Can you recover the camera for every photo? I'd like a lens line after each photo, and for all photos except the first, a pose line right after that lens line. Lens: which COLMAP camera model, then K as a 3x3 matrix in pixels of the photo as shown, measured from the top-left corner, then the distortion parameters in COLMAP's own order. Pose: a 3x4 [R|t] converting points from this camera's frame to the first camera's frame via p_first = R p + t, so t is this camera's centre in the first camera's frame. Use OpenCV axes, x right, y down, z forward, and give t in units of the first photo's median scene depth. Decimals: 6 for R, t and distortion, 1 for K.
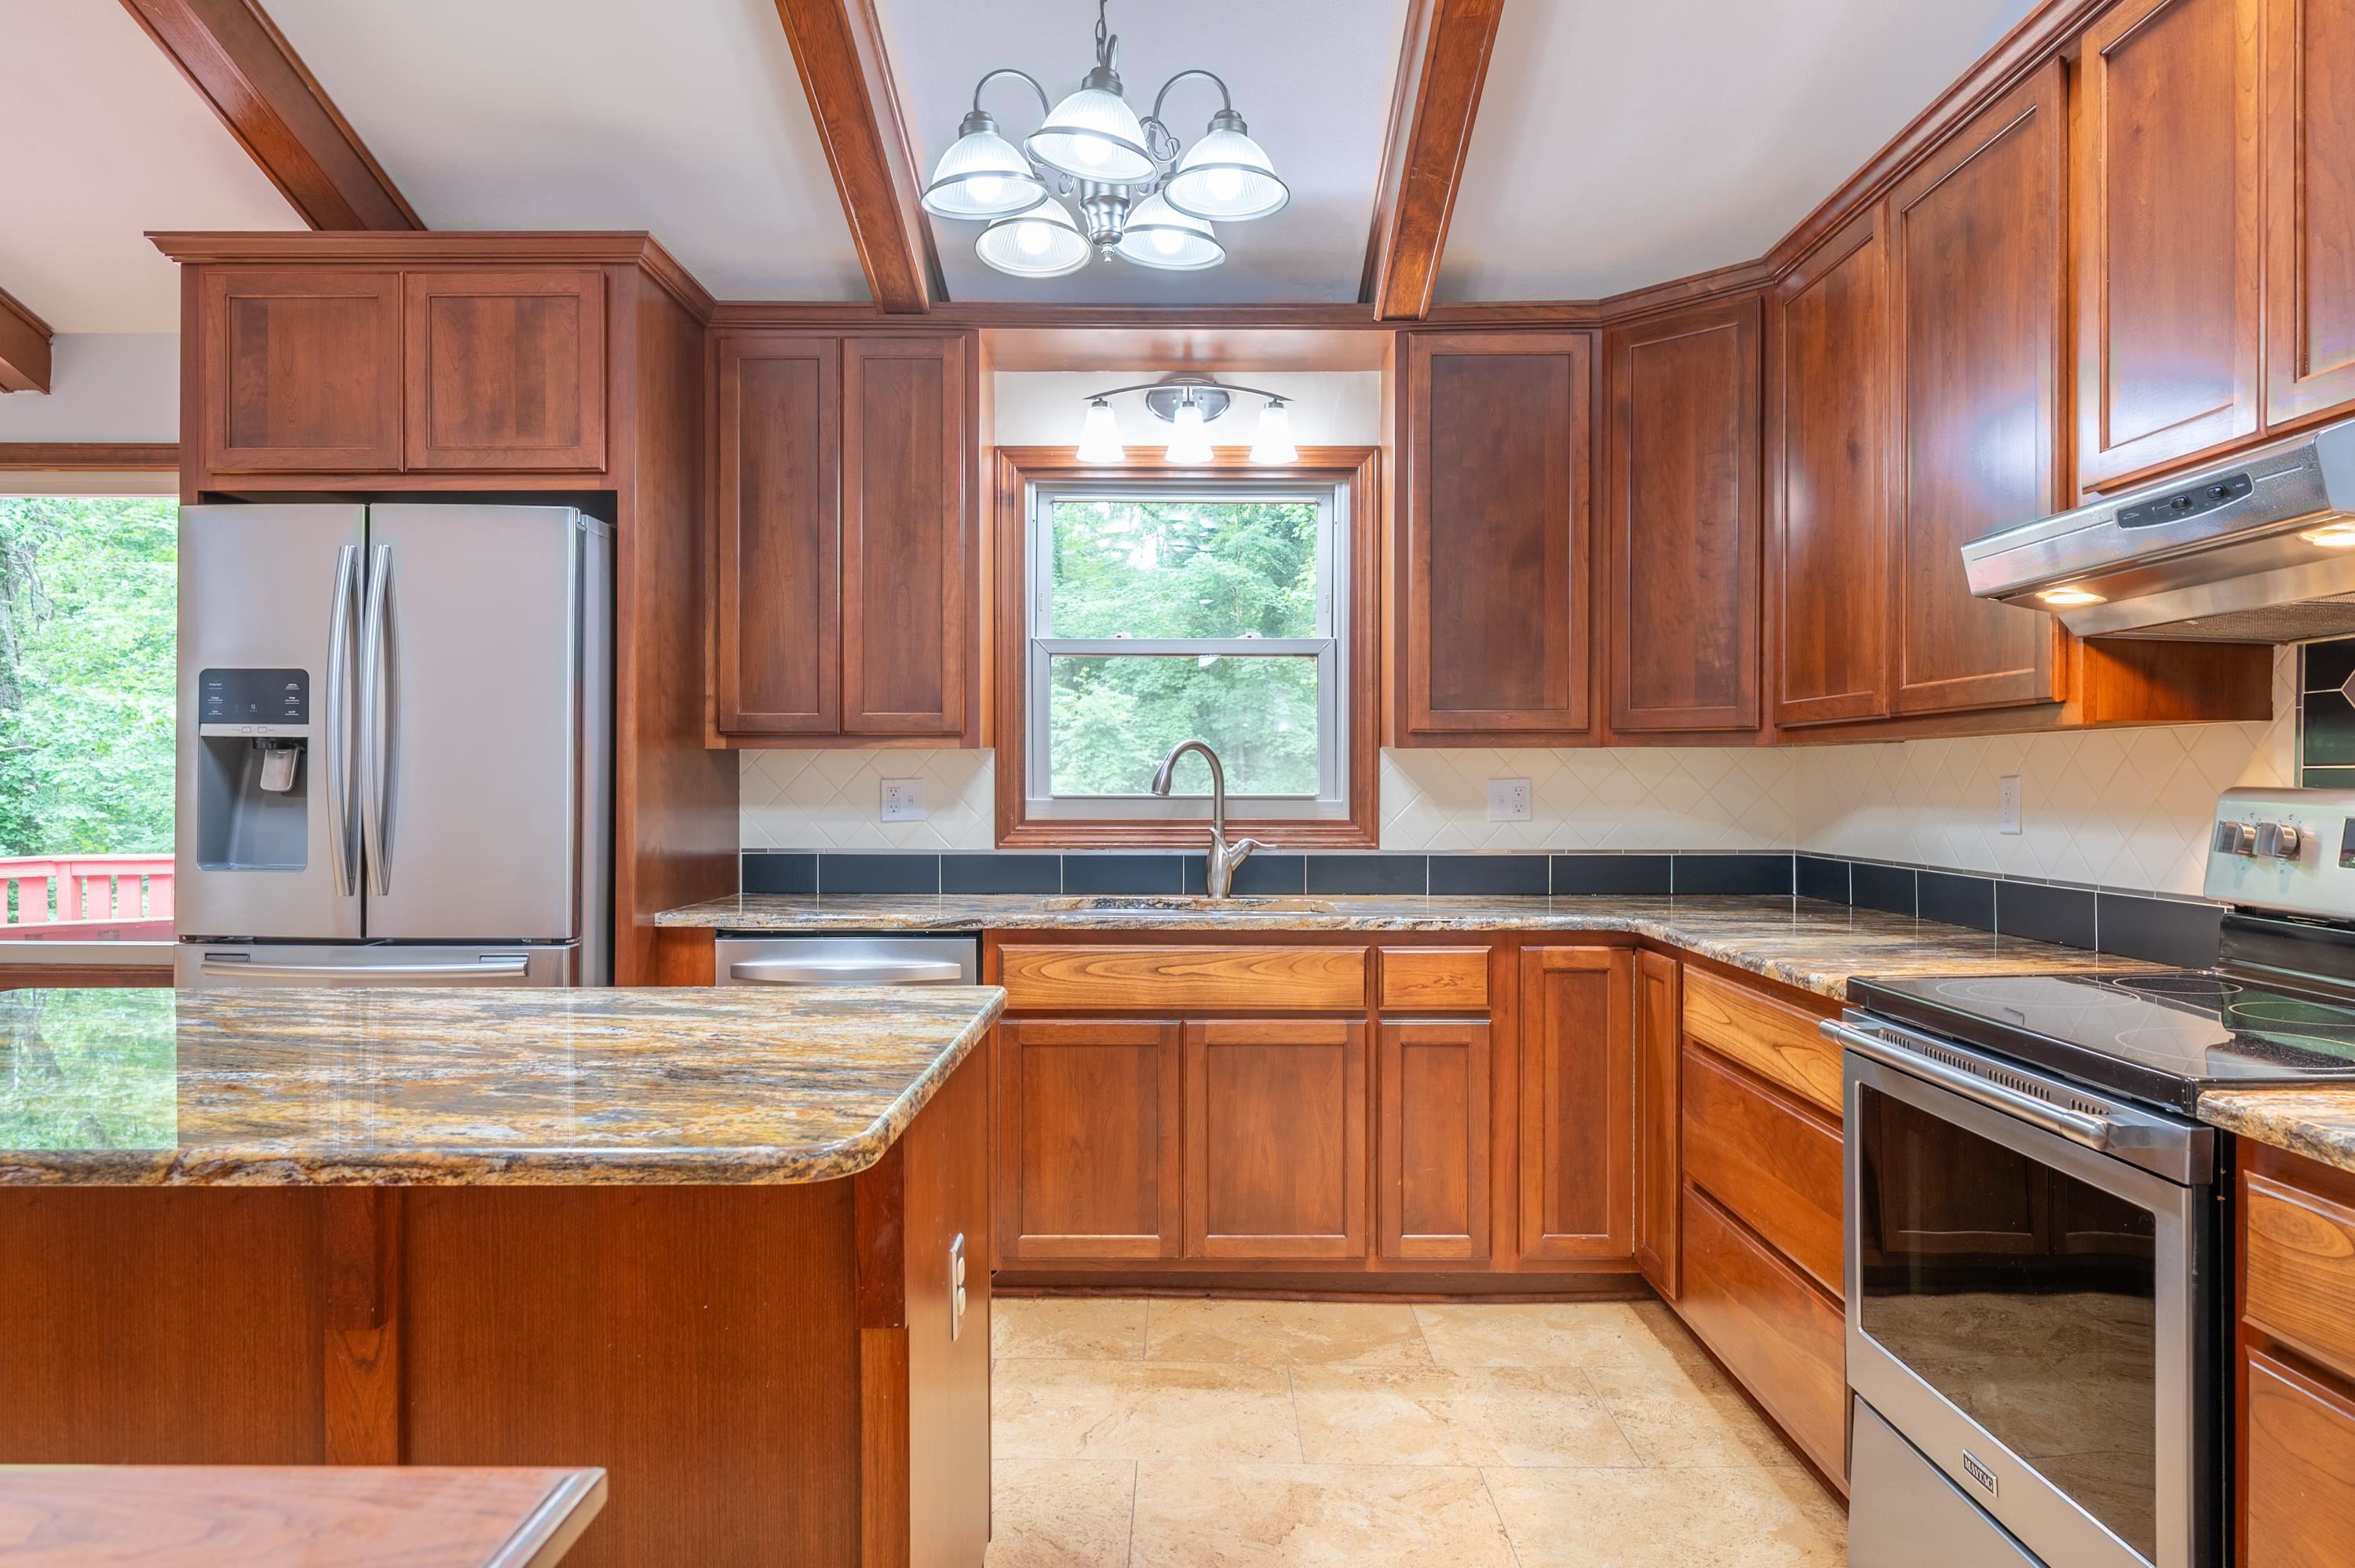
lens RADIAL K [[1498.9, 0, 1188.5], [0, 1498.9, 788.6], [0, 0, 1]] dist [0.000482, 0.001254]
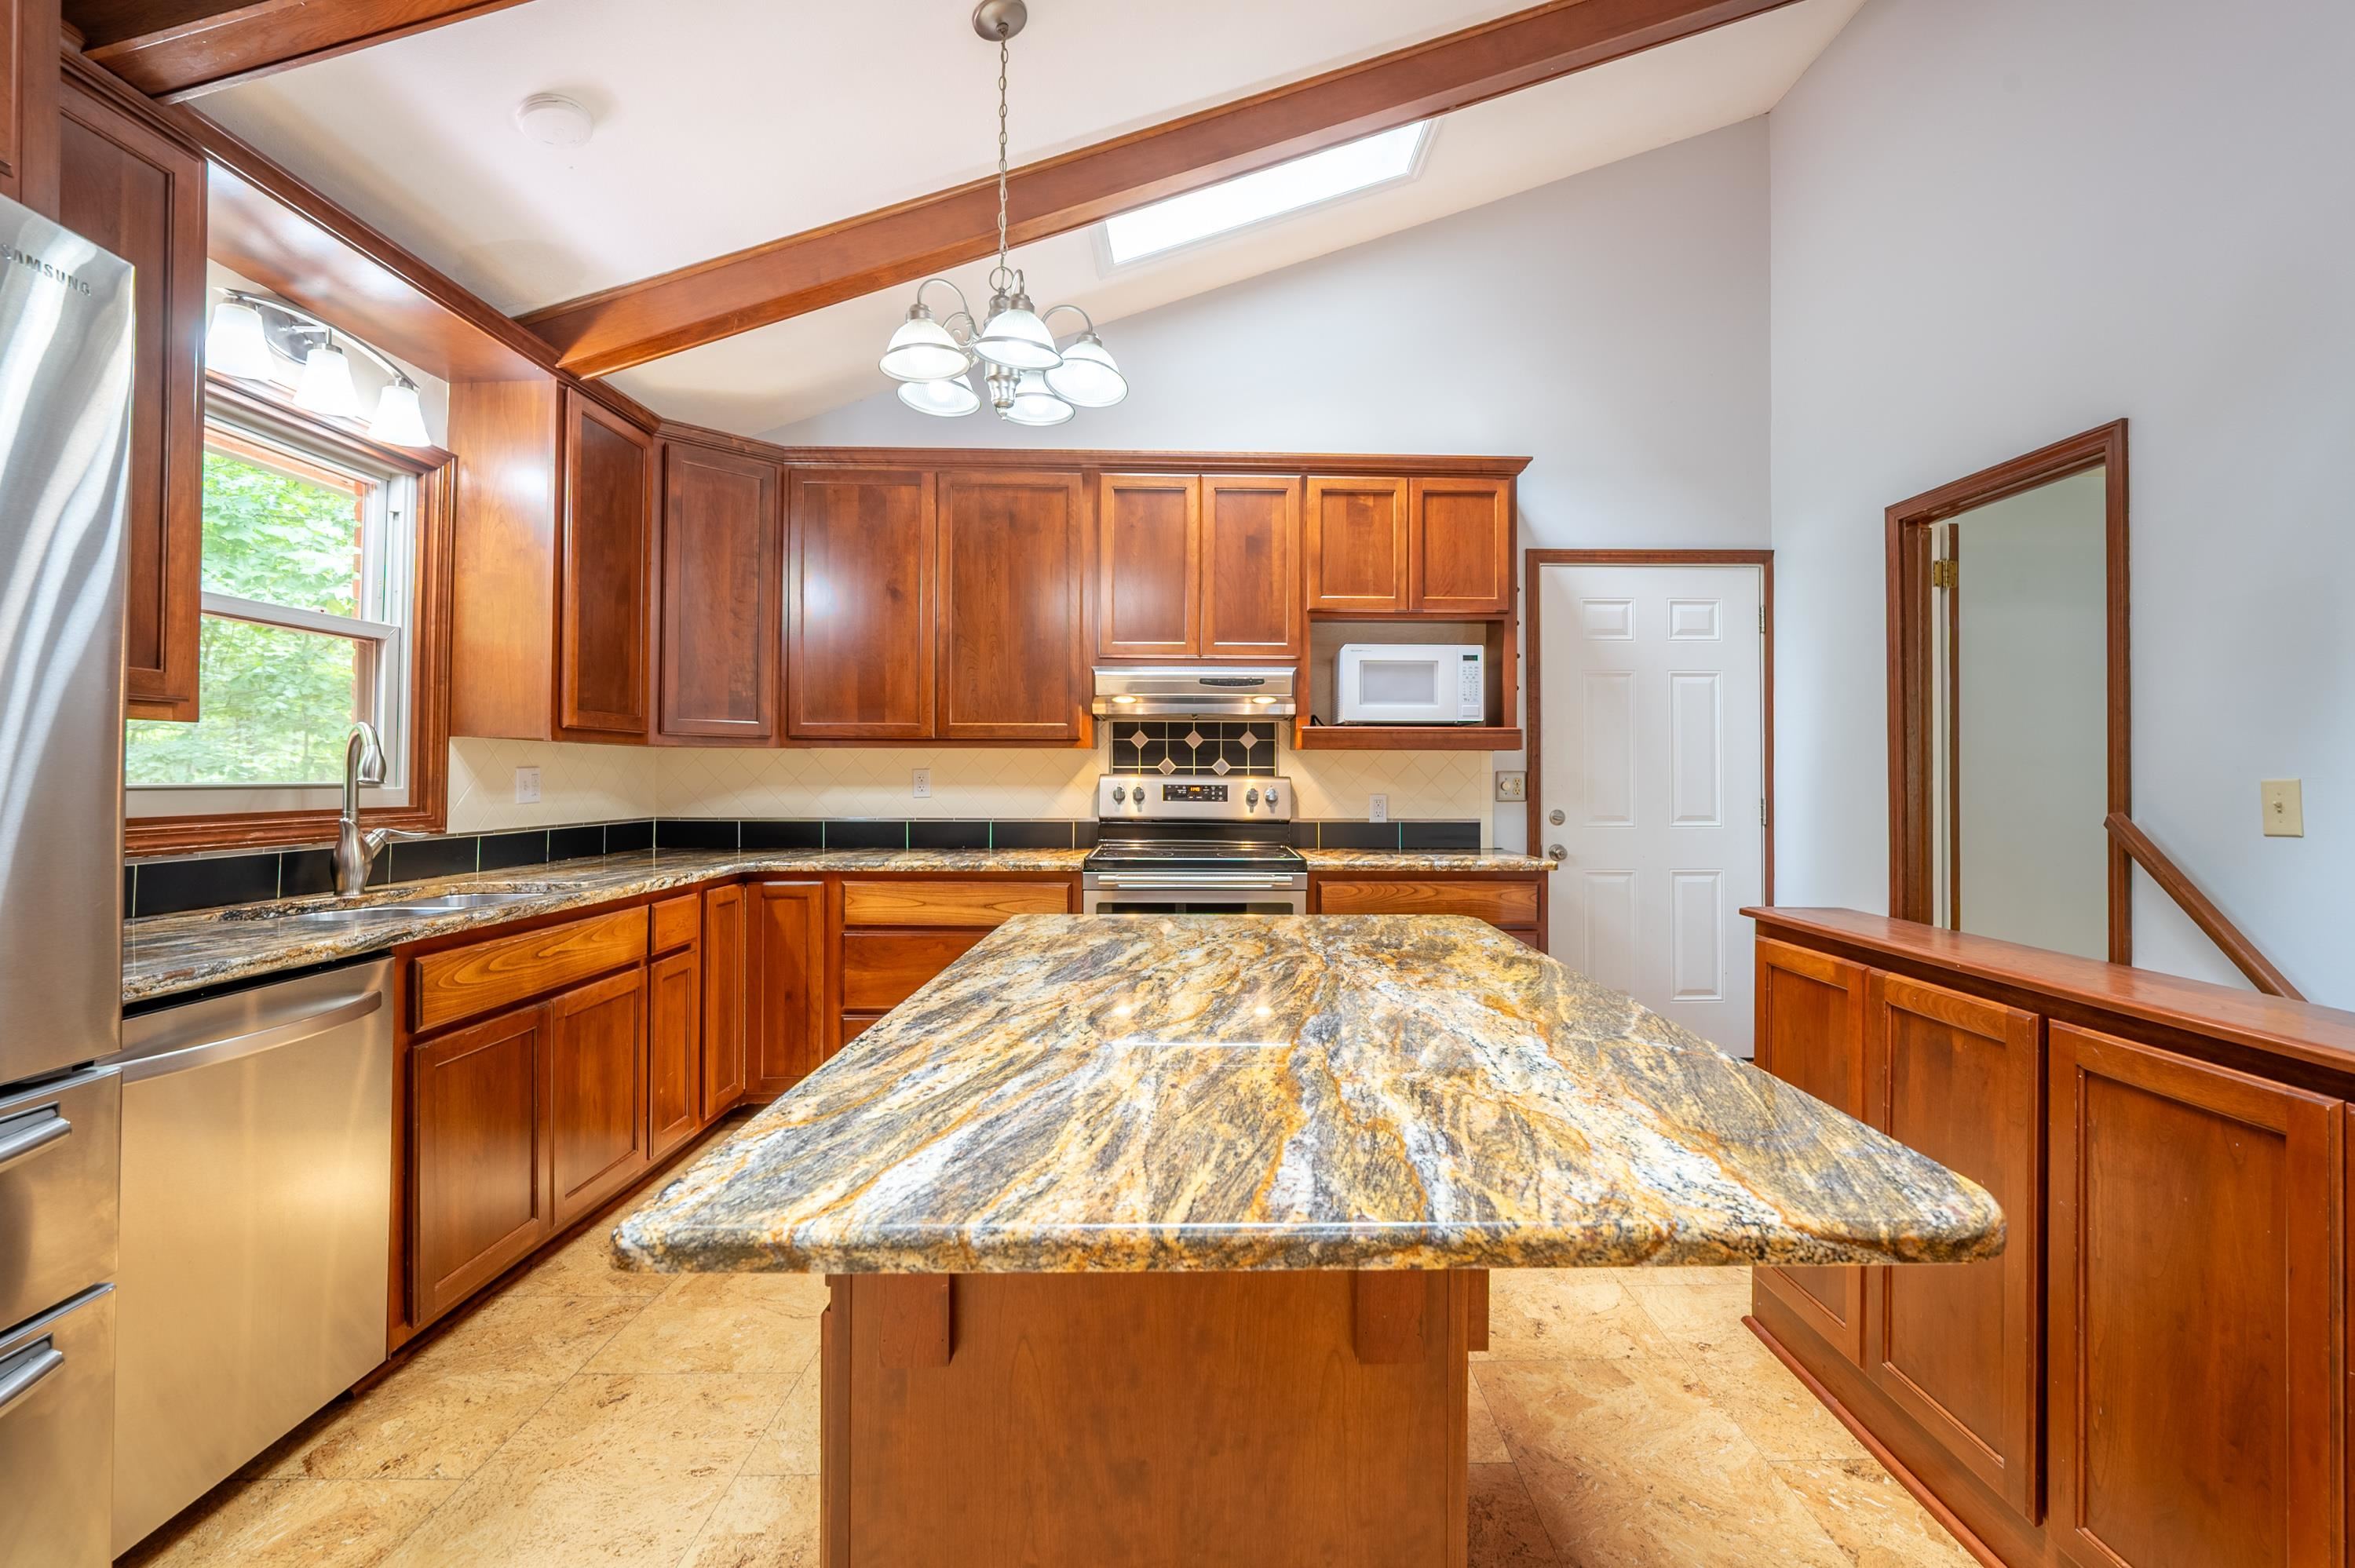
lens RADIAL K [[1024.3, 0, 1227.8], [0, 1024.3, 764.1], [0, 0, 1]] dist [-0.000108, -0.000259]
pose [[-0.039220, 0.009423, 0.999186, -0.667119], [-0.000812, 0.999955, -0.009462, -0.001469], [-0.999230, -0.001182, -0.039210, 0.511686]]
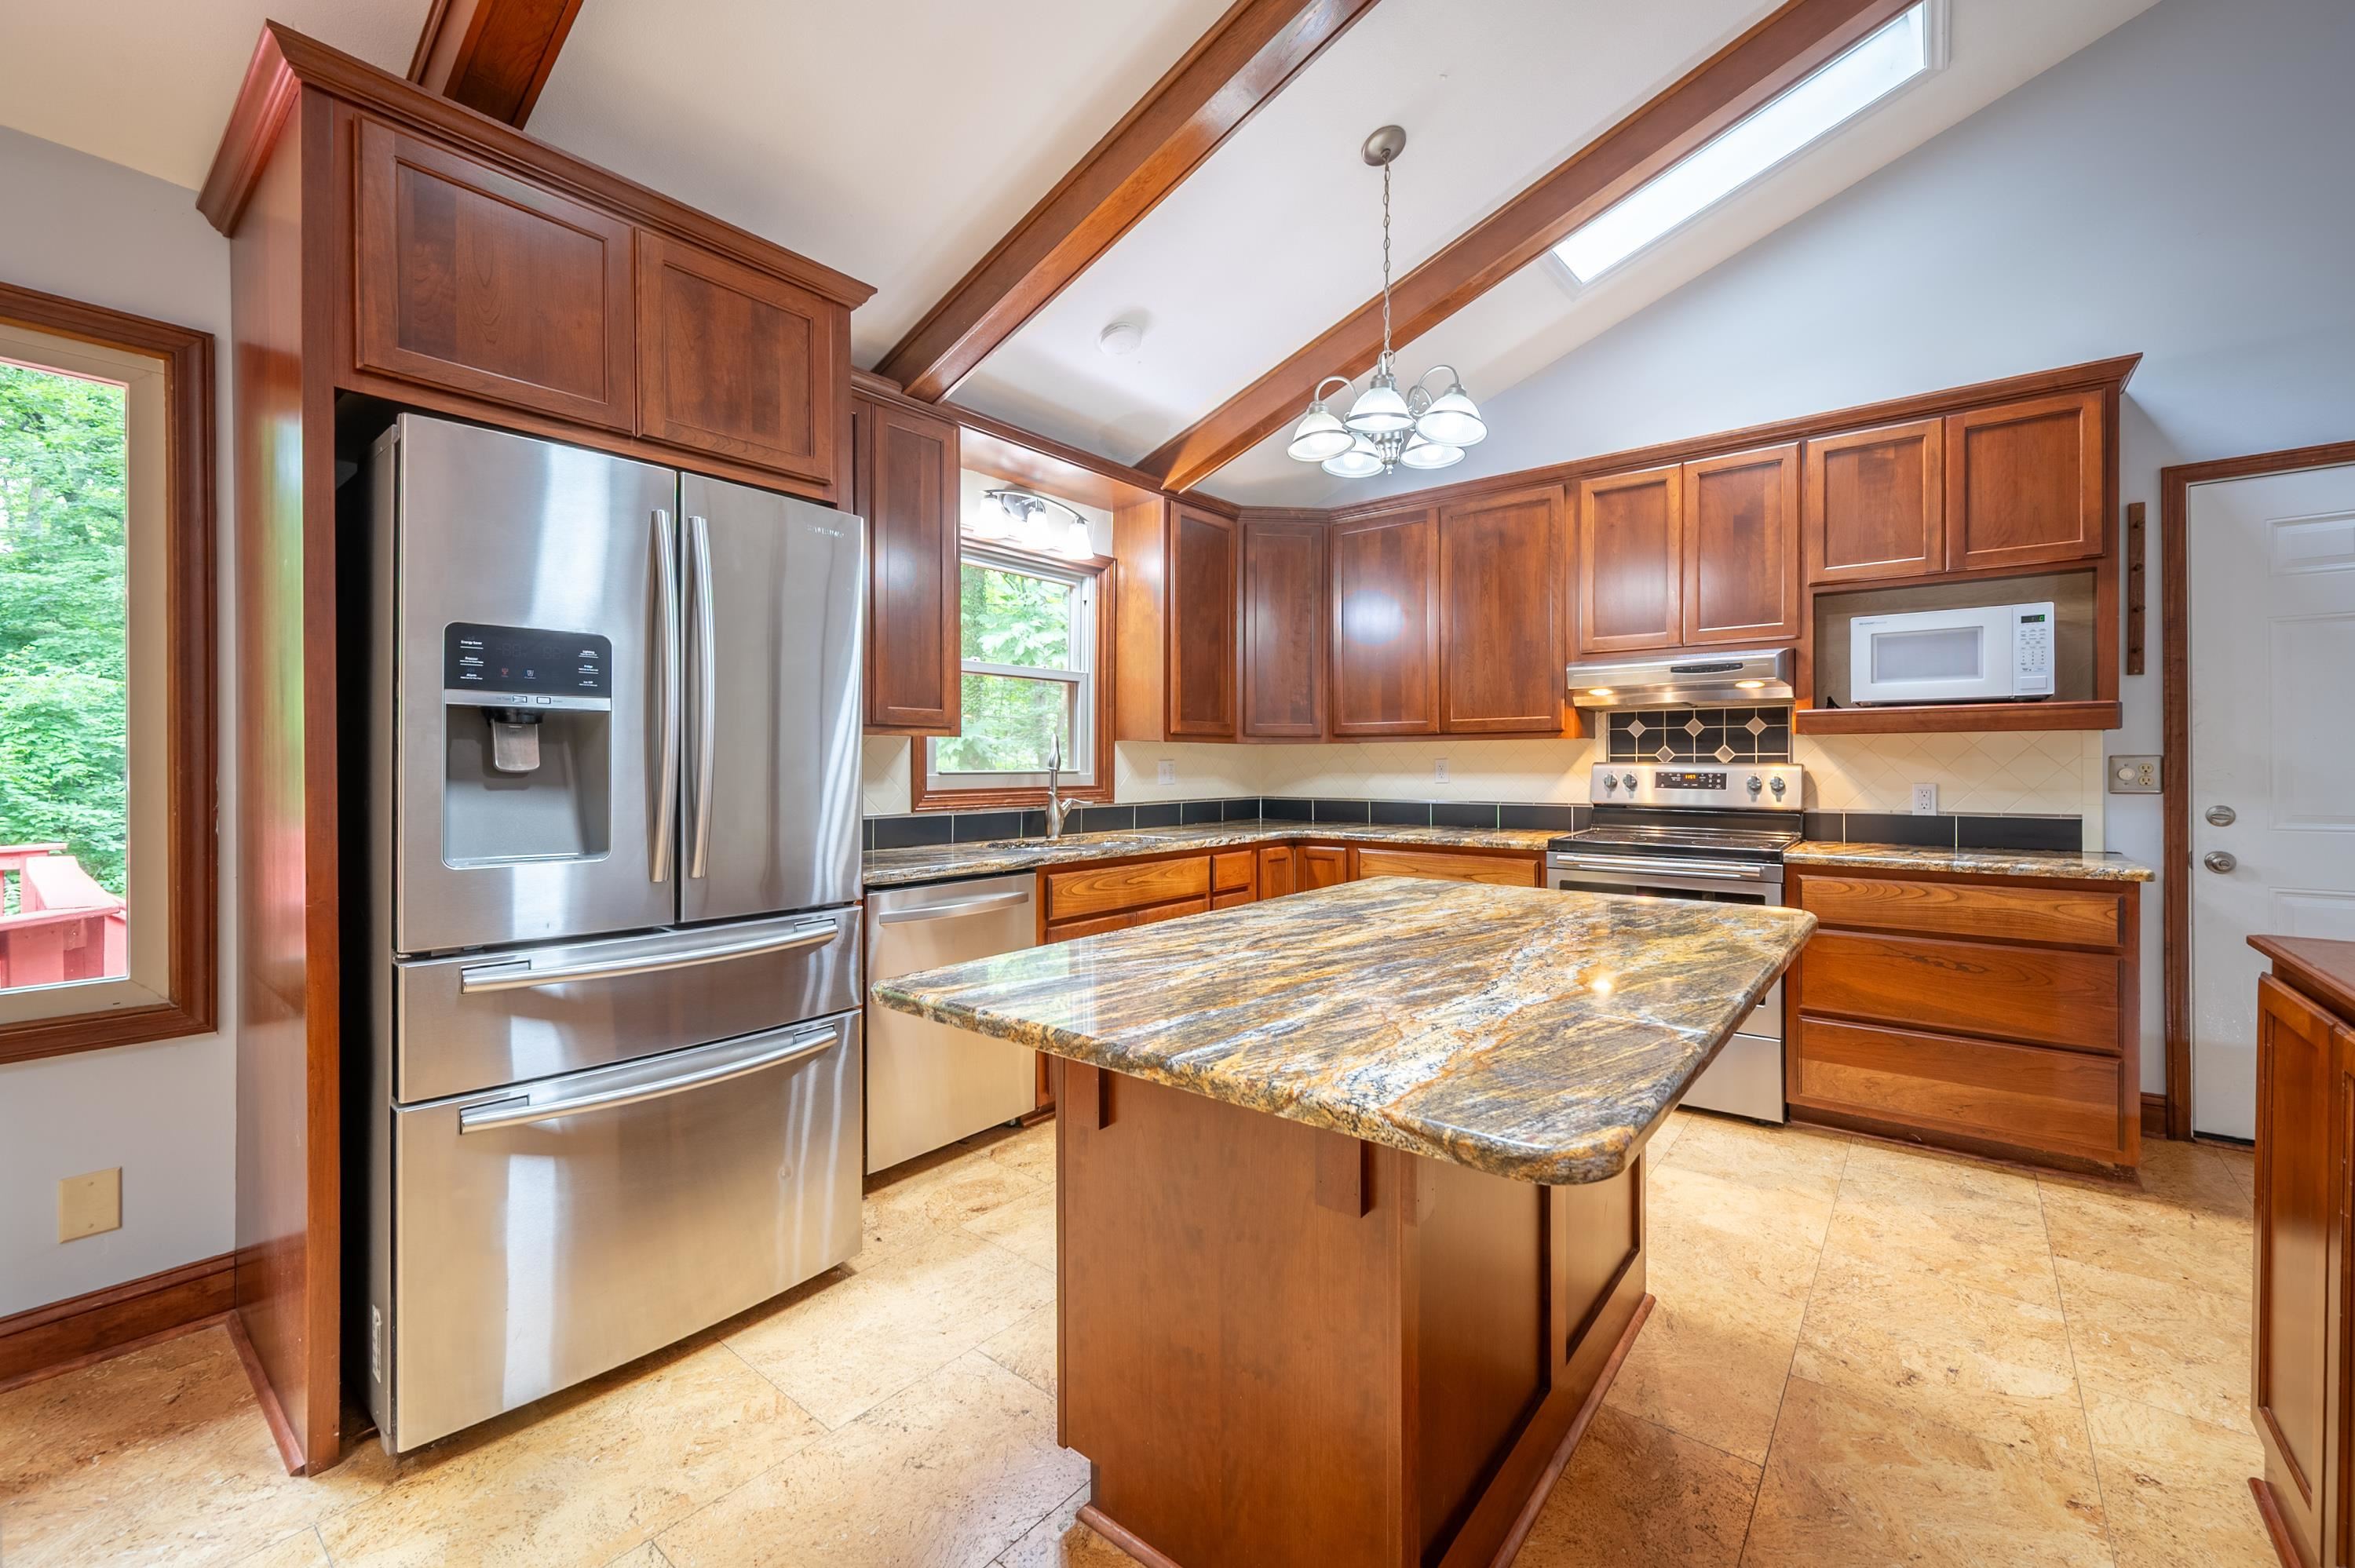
lens RADIAL K [[946.7, 0, 1223.8], [0, 946.7, 767.1], [0, 0, 1]] dist [-0.000885, 0.000033]
pose [[0.602627, -0.004419, 0.798011, -0.680527], [0.004942, 0.999986, 0.001805, 0.000241], [-0.798008, 0.002856, 0.602641, 0.295724]]
